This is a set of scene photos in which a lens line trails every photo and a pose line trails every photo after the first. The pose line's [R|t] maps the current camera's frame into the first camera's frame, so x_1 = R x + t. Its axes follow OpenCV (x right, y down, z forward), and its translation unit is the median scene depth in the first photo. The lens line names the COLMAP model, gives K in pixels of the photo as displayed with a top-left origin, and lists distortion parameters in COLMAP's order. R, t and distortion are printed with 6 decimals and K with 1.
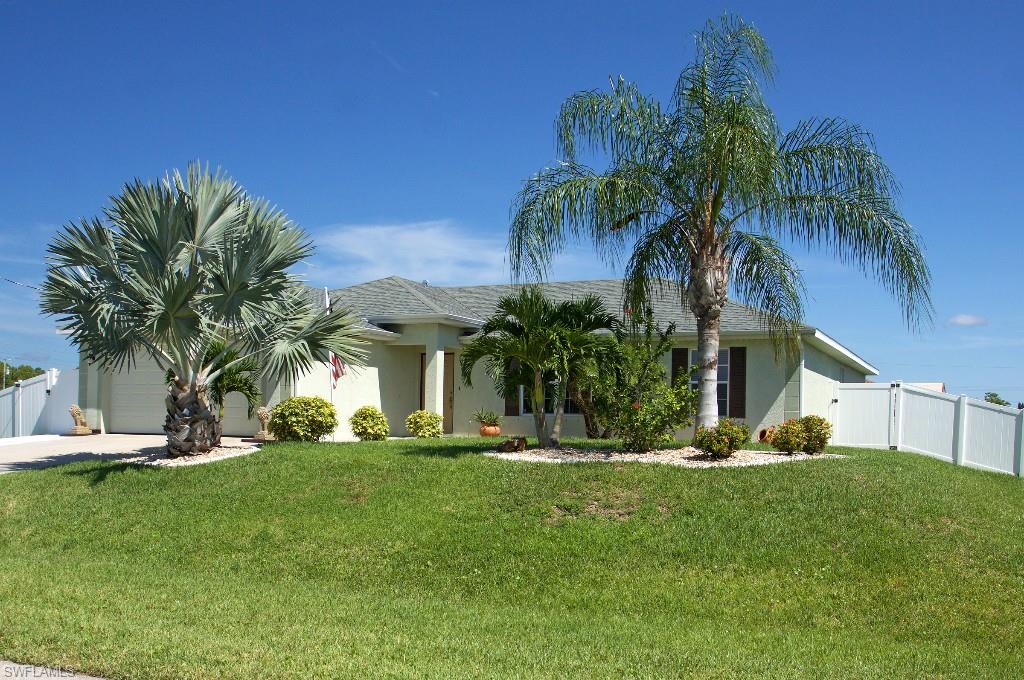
lens RADIAL K [[795.4, 0, 512.0], [0, 795.4, 340.0], [0, 0, 1]] dist [-0.053780, 0.004249]
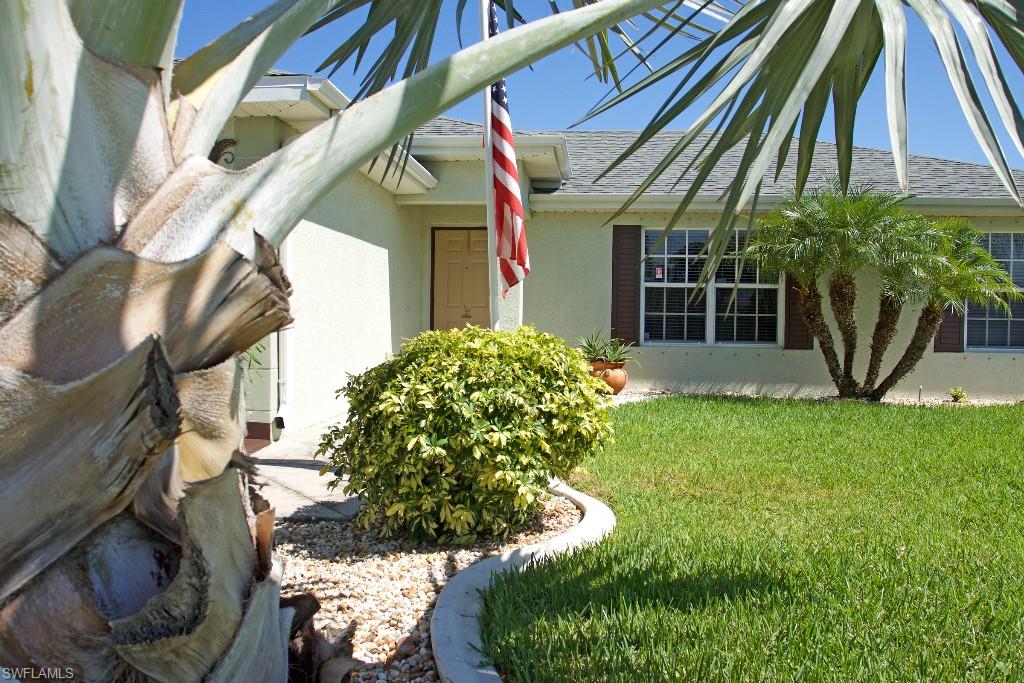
lens RADIAL K [[795.4, 0, 512.0], [0, 795.4, 341.5], [0, 0, 1]] dist [-0.053780, 0.004249]
pose [[0.969573, 0.005012, 0.244750, -0.325107], [-0.036331, 0.991664, 0.123620, 0.045584], [-0.242090, -0.128750, 0.961673, 0.783467]]
